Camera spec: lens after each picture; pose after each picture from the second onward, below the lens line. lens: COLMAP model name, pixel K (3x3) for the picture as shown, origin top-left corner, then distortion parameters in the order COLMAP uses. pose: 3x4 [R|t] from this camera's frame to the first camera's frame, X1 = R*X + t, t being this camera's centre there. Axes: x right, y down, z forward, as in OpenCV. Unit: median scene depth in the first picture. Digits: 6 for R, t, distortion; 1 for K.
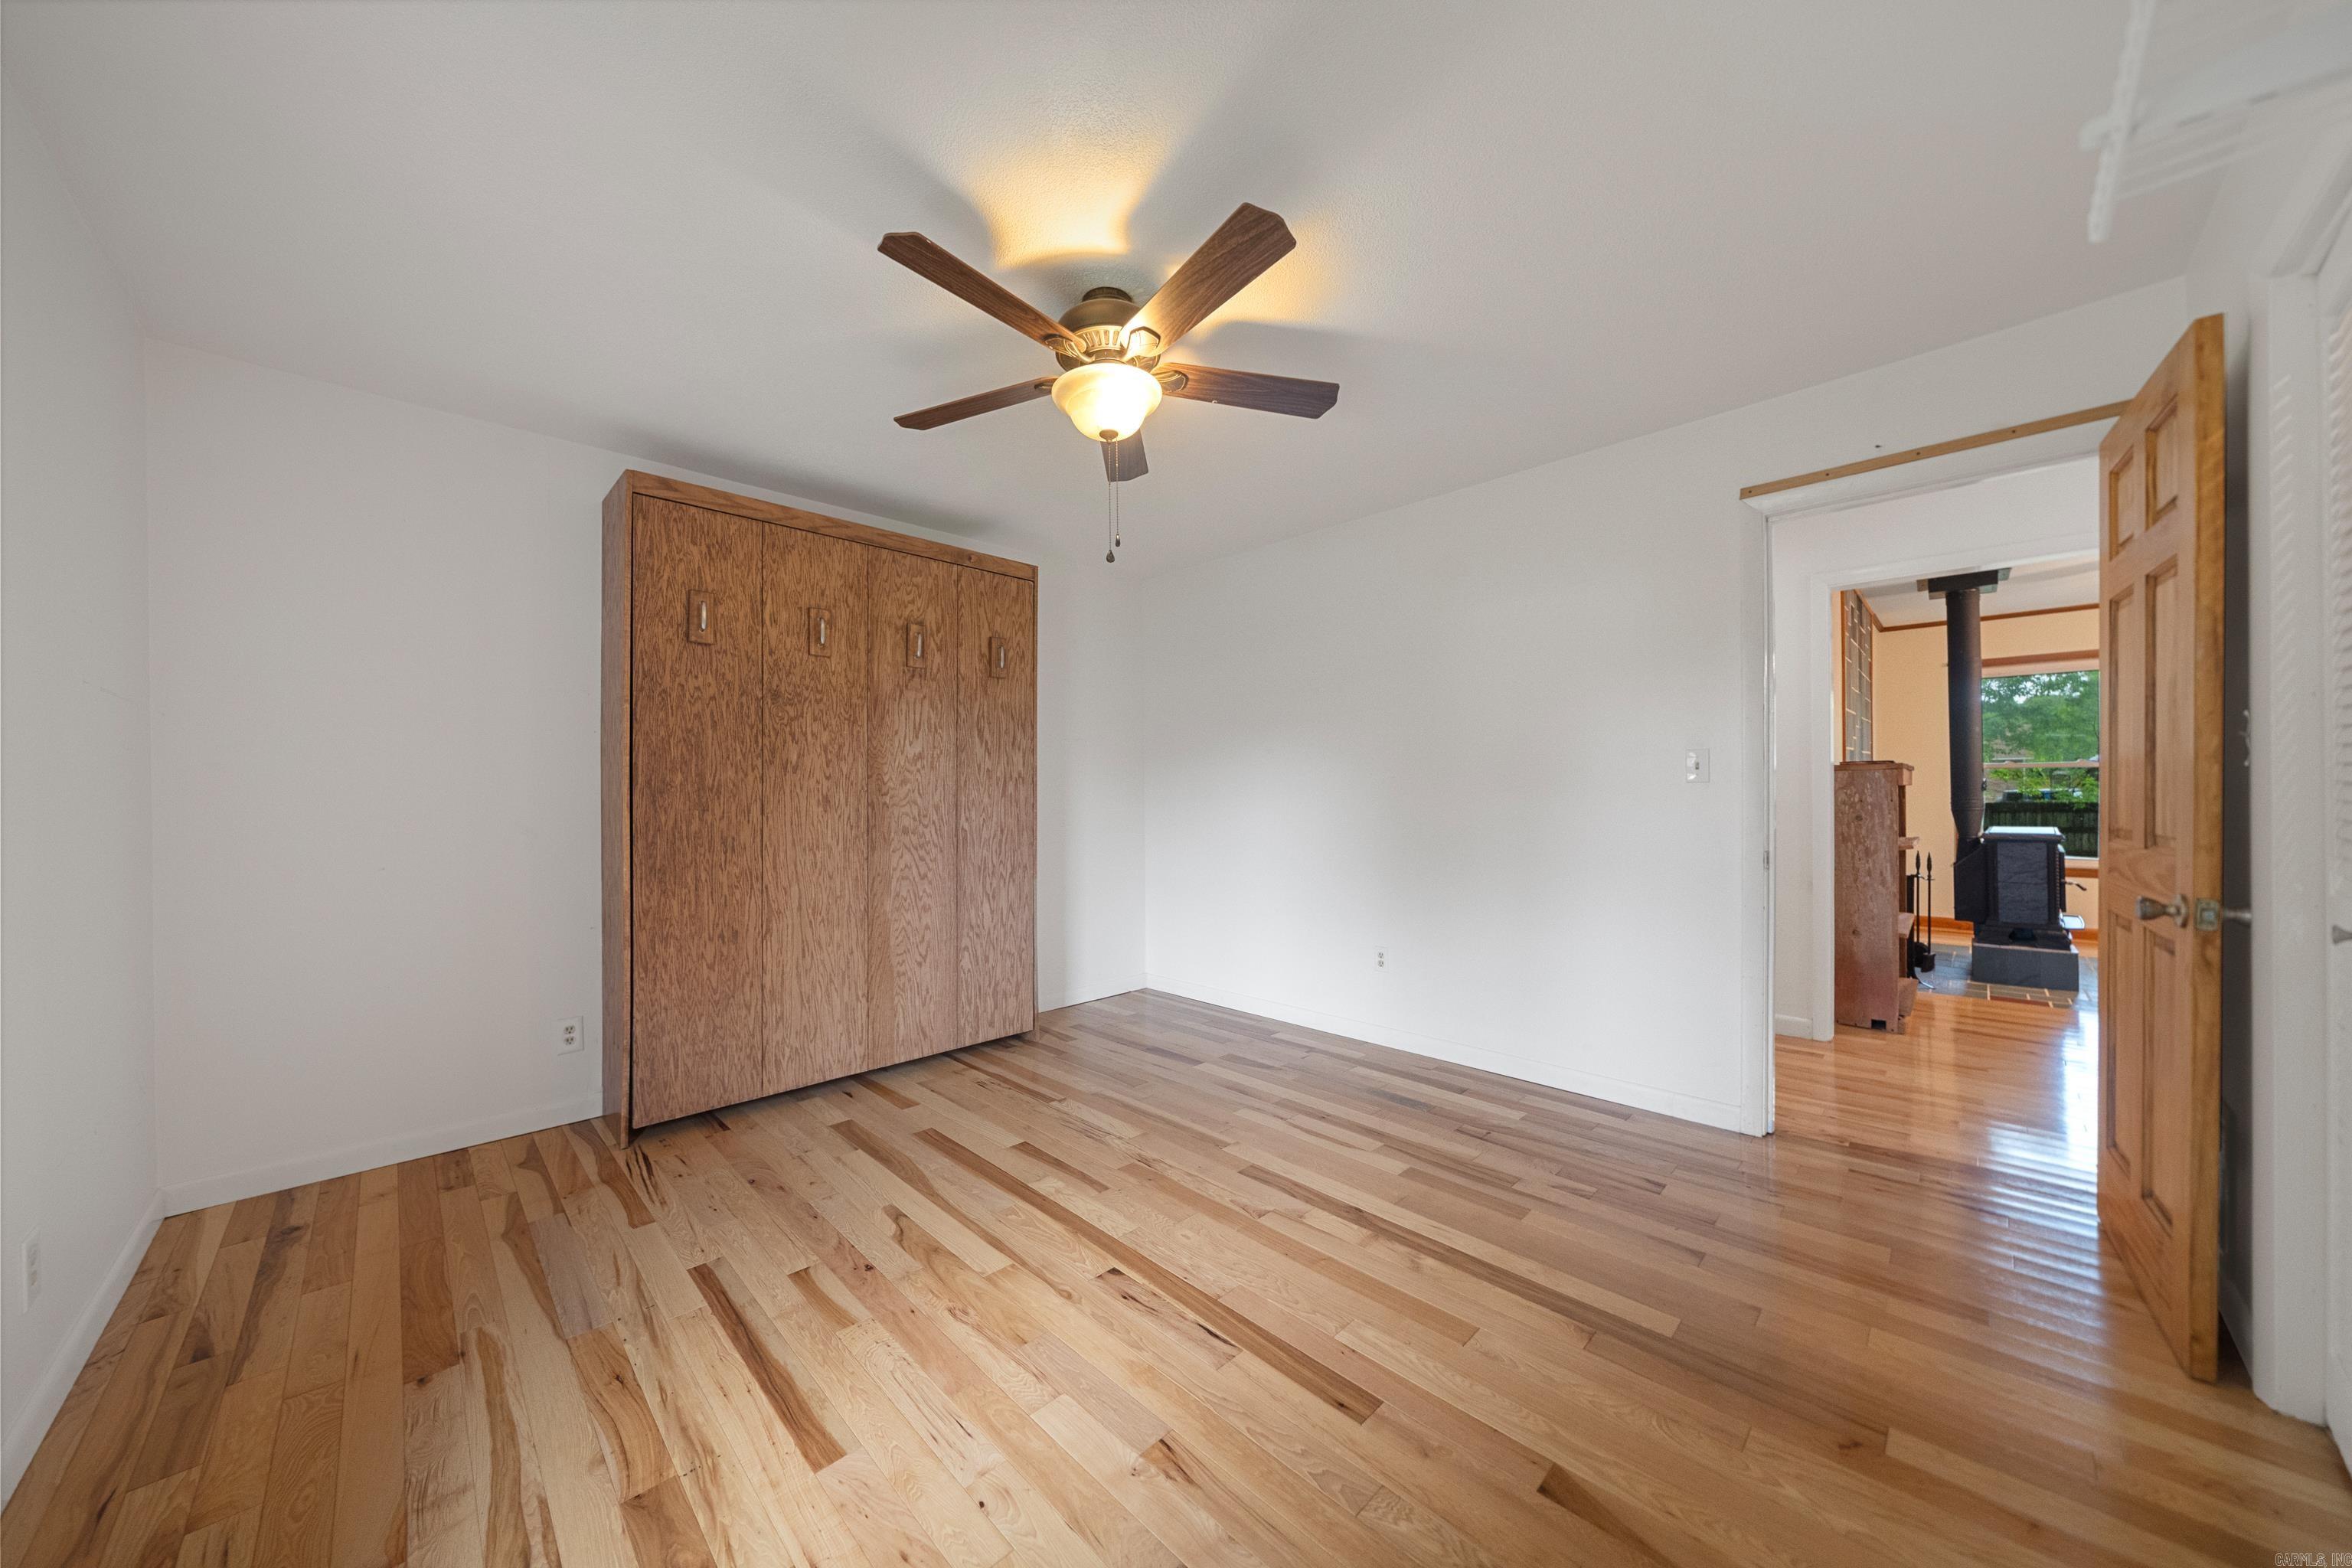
lens RADIAL K [[804.3, 0, 1153.8], [0, 804.3, 791.8], [0, 0, 1]] dist [-0.001979, 0.000055]
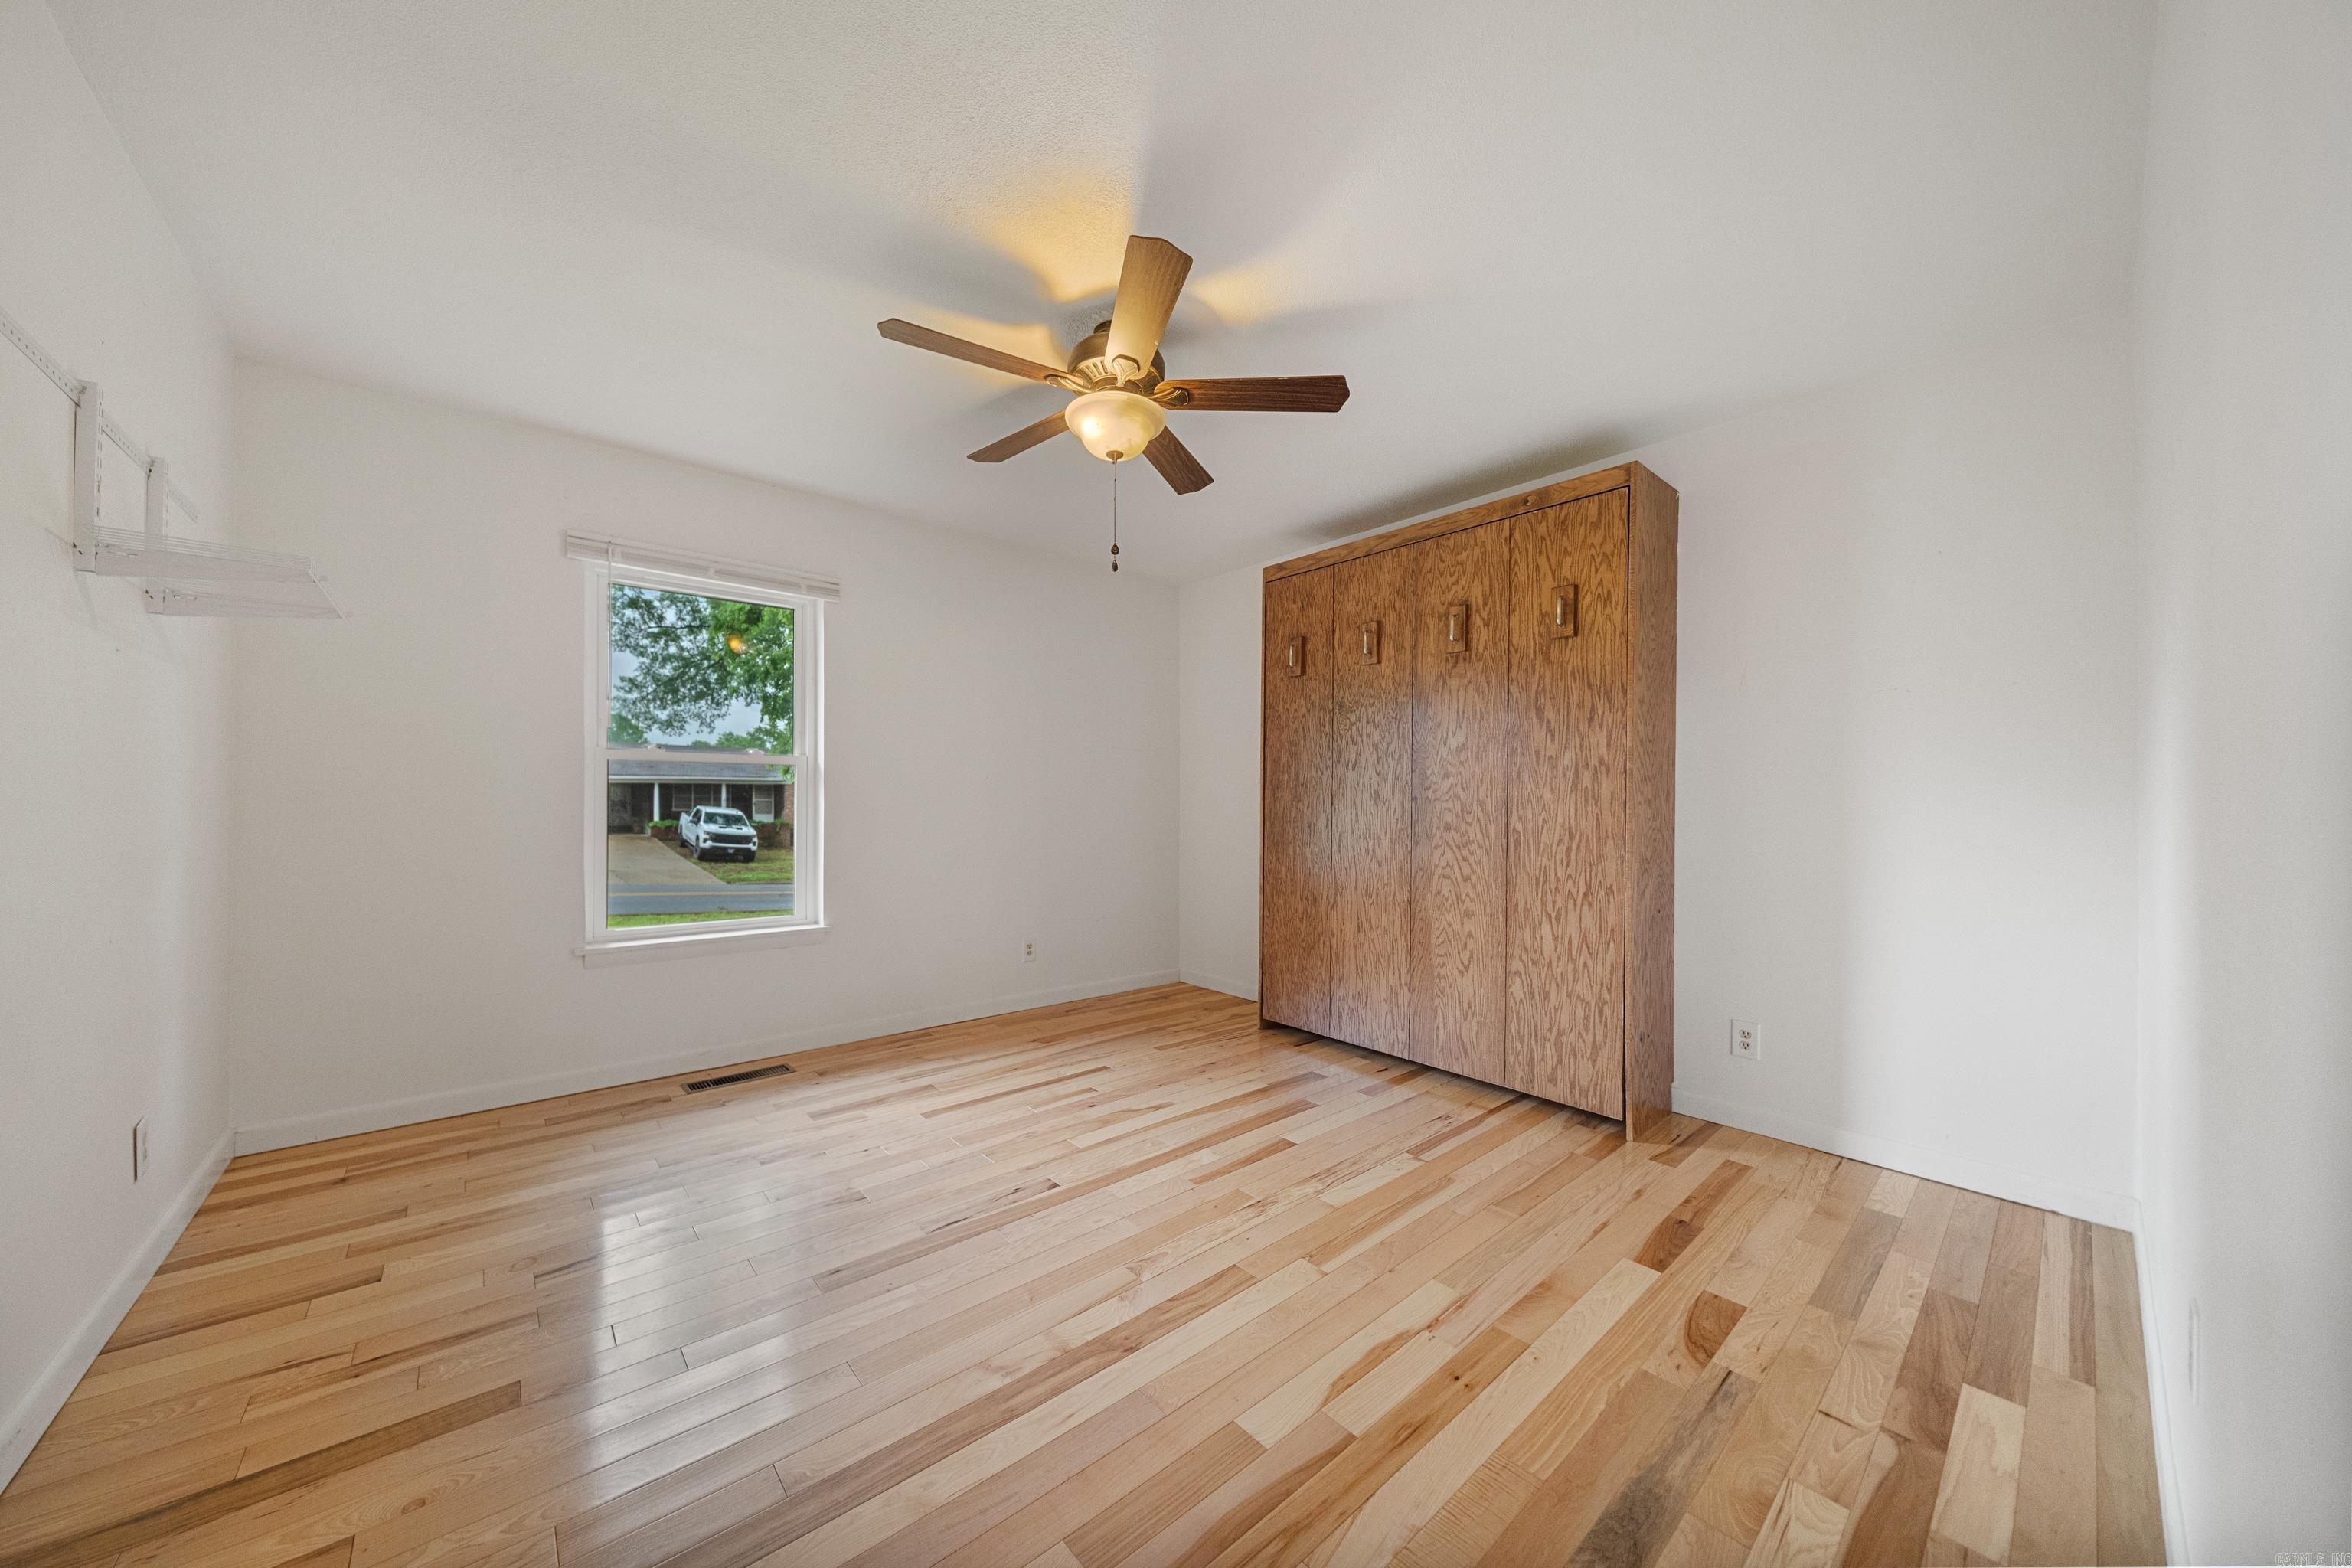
lens RADIAL K [[804.3, 0, 1157.8], [0, 804.3, 797.3], [0, 0, 1]] dist [-0.001979, 0.000055]
pose [[-0.067264, -0.000268, -0.997735, 0.684961], [-0.003635, 0.999993, -0.000023, 0.015160], [0.997729, 0.003625, -0.067265, 0.751083]]
